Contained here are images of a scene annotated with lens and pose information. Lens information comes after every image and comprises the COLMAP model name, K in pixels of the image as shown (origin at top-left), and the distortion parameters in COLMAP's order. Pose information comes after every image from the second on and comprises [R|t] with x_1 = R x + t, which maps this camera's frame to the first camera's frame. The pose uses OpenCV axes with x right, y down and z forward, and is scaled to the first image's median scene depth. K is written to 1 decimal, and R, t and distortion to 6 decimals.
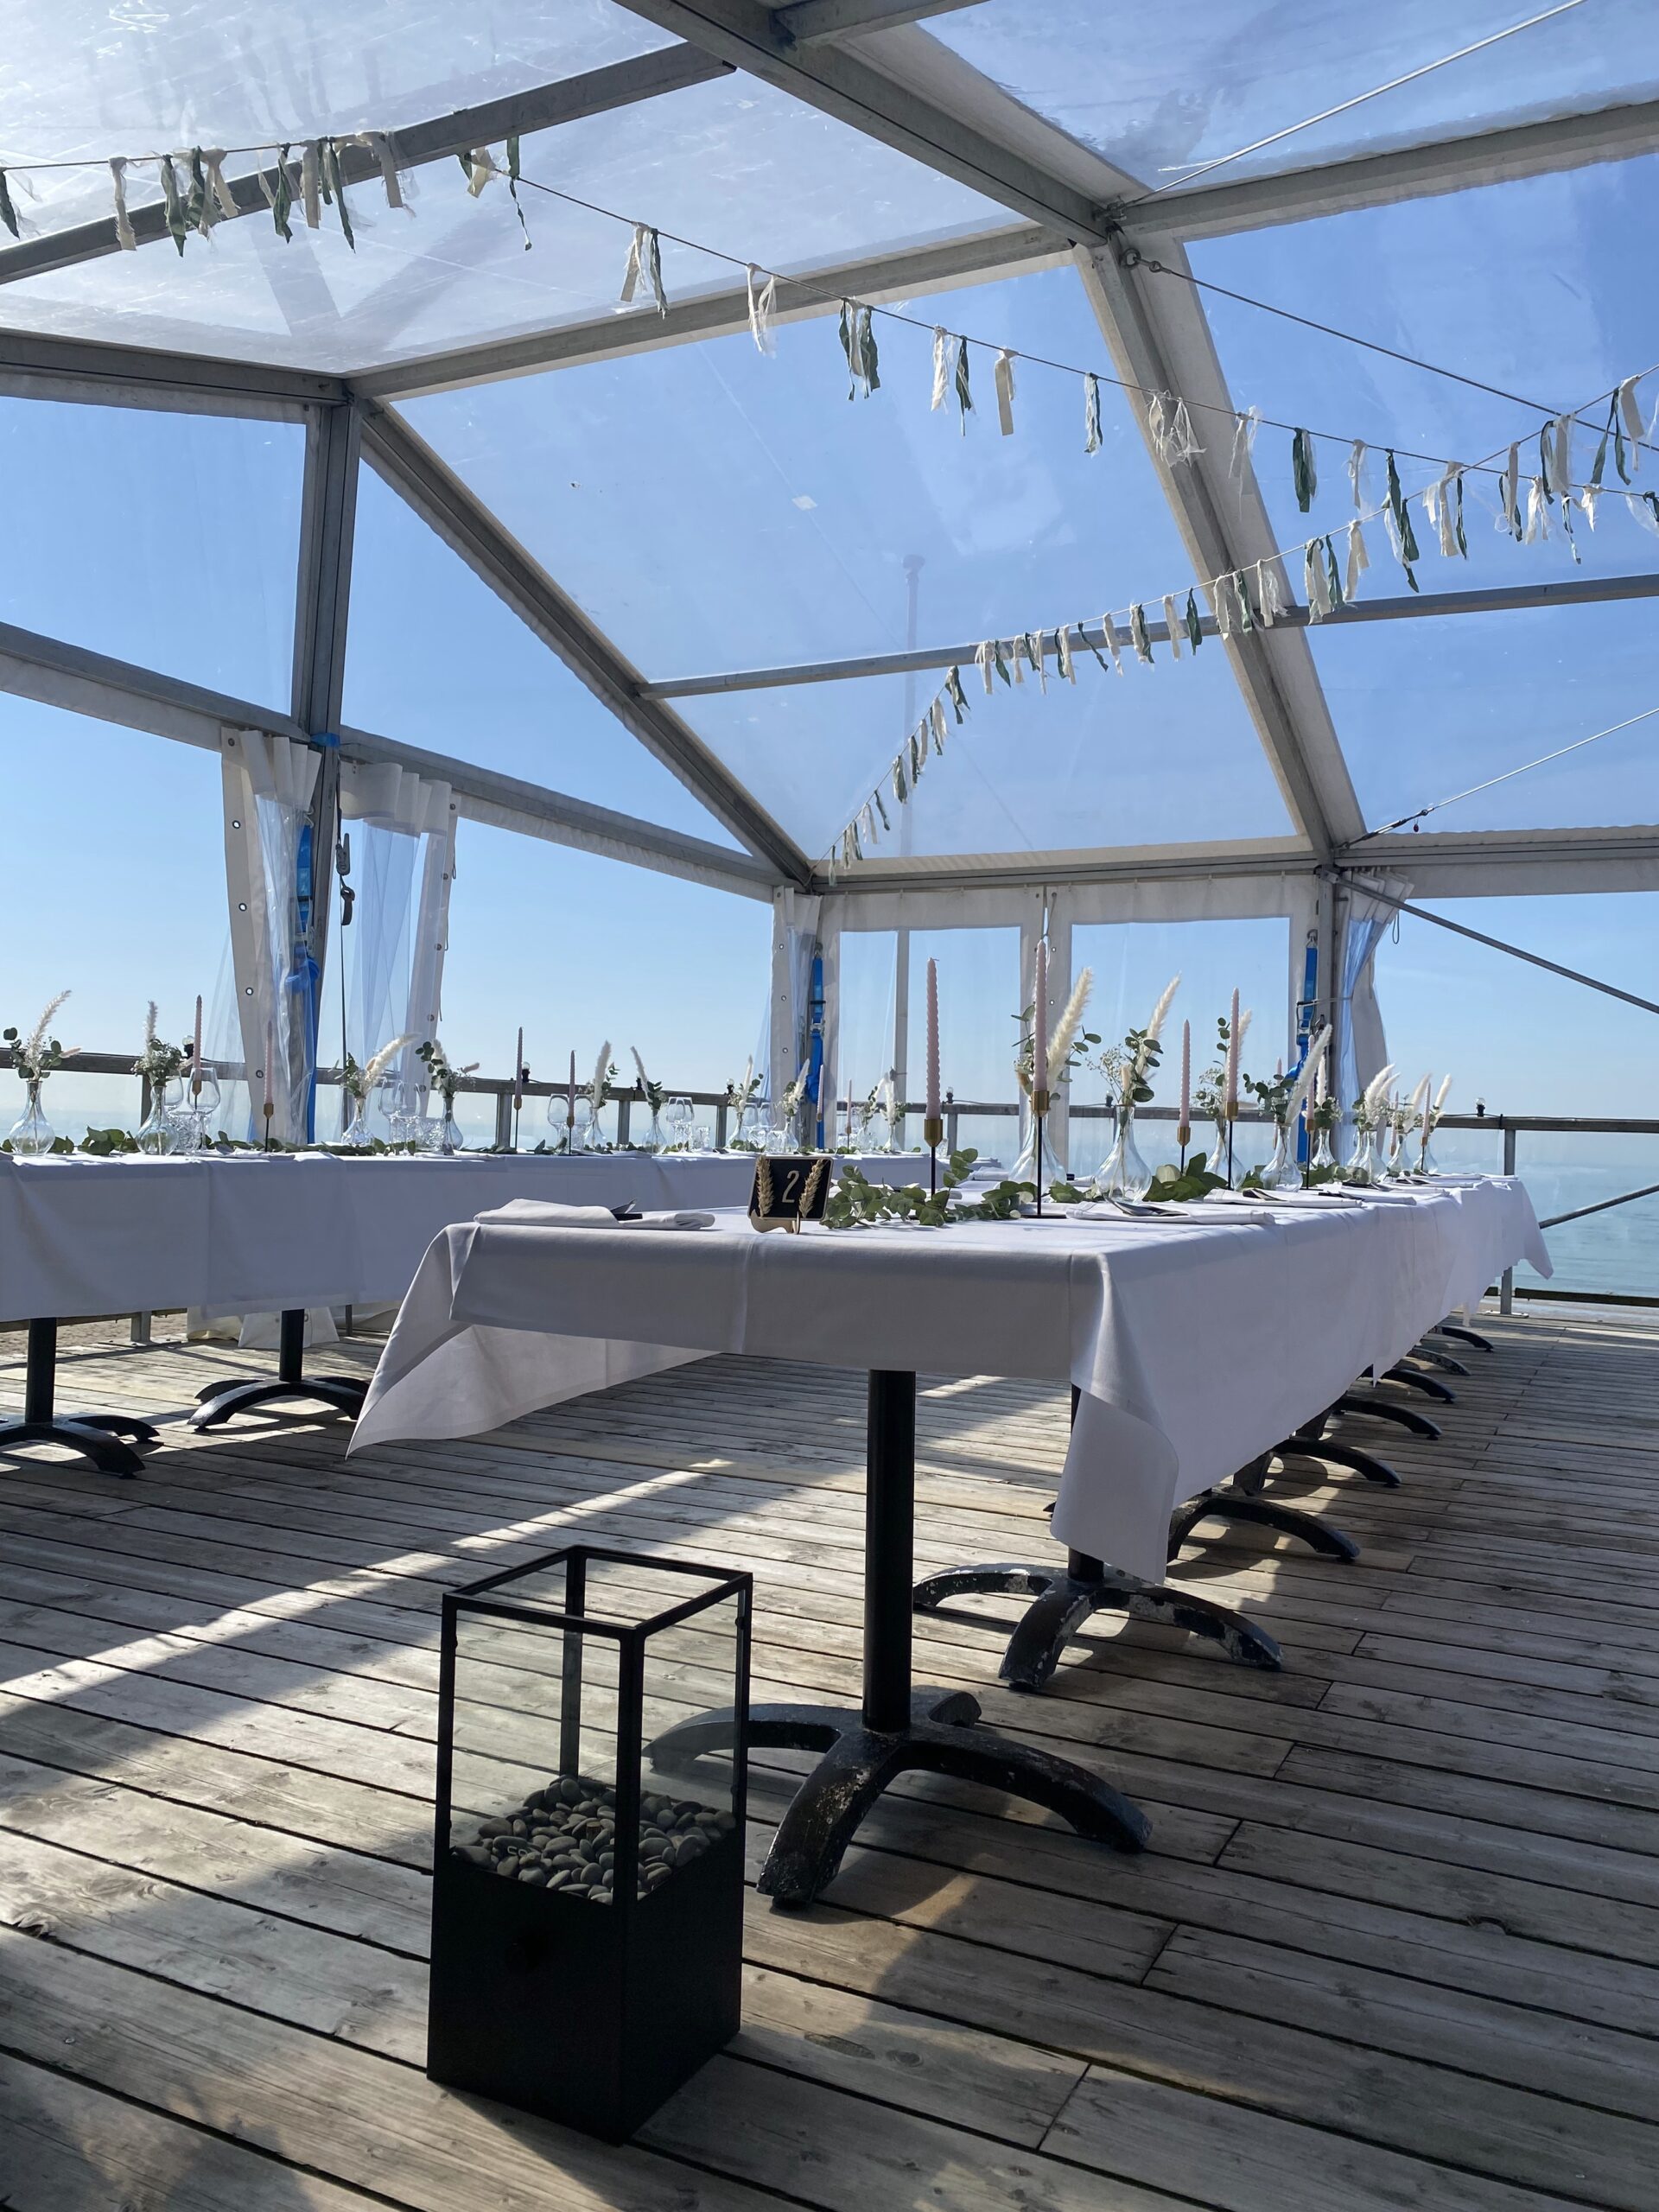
lens RADIAL K [[1700.9, 0, 835.9], [0, 1700.9, 1093.5], [0, 0, 1]] dist [0.033402, -0.035011]
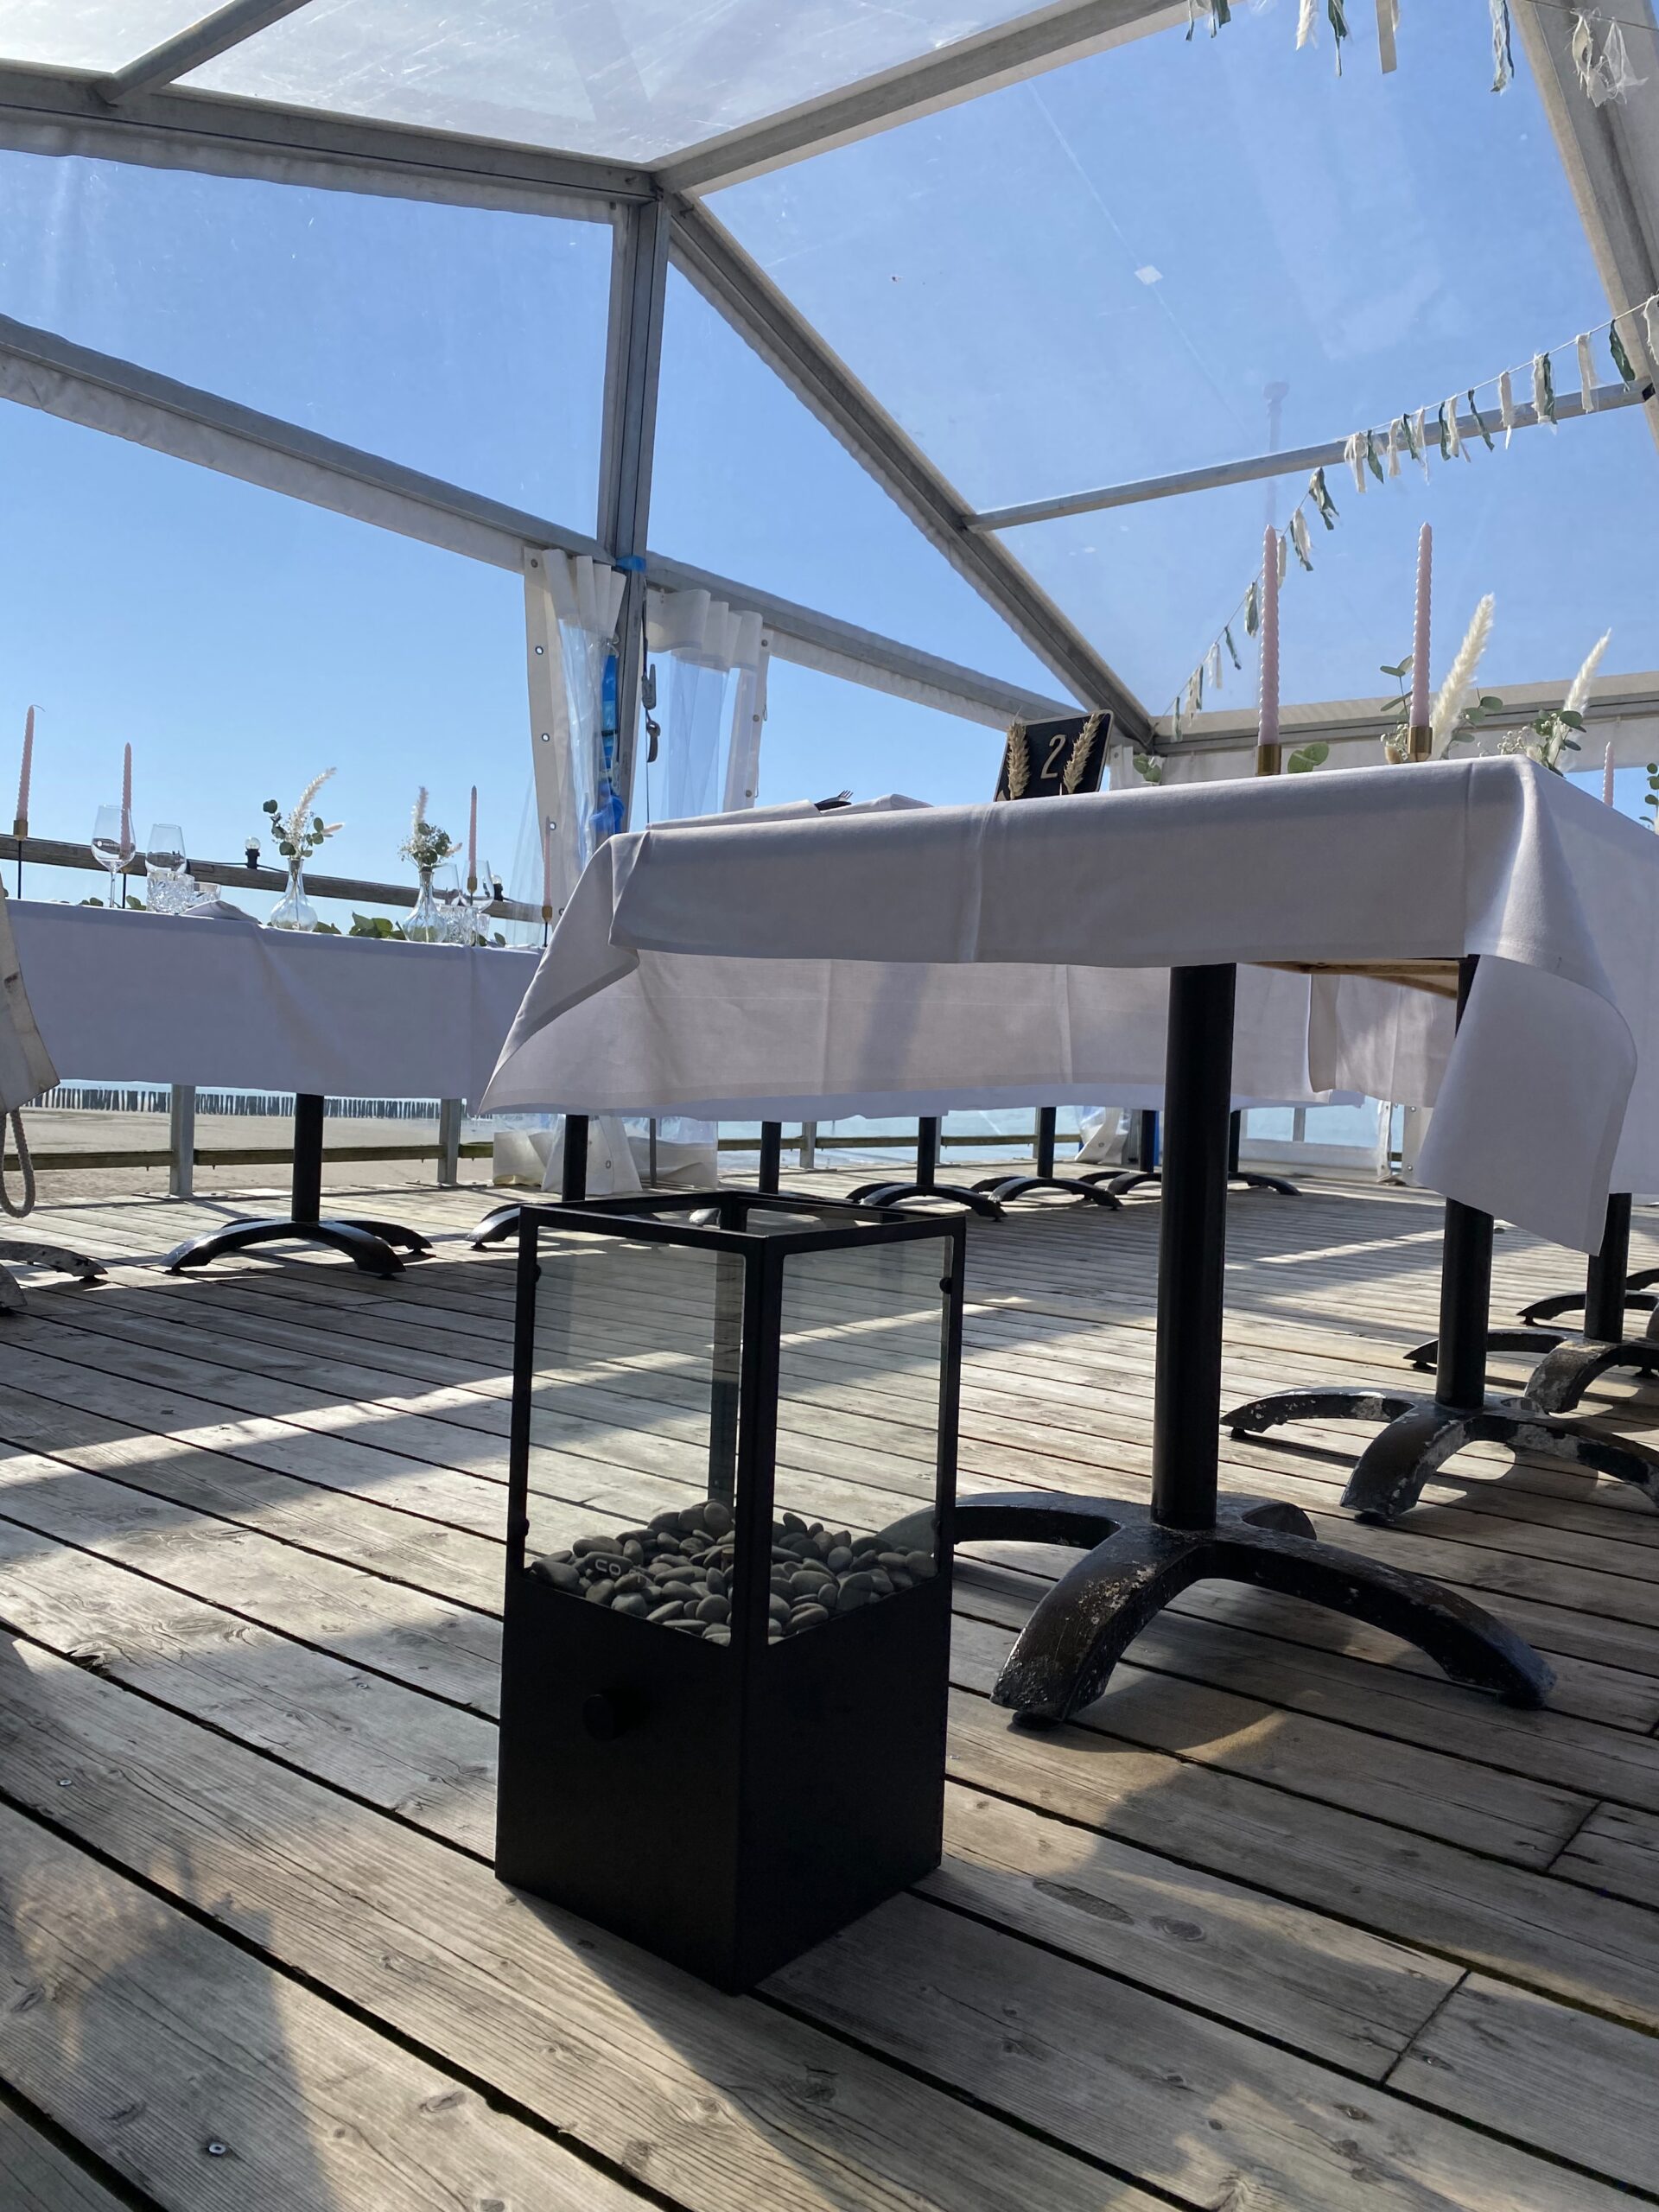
lens RADIAL K [[1700.9, 0, 845.6], [0, 1700.9, 1108.0], [0, 0, 1]] dist [0.033402, -0.035011]
pose [[0.980654, 0.018363, -0.194886, 0.019190], [-0.009706, 0.998927, 0.045287, 0.109384], [0.195509, -0.042519, 0.979780, 0.169942]]
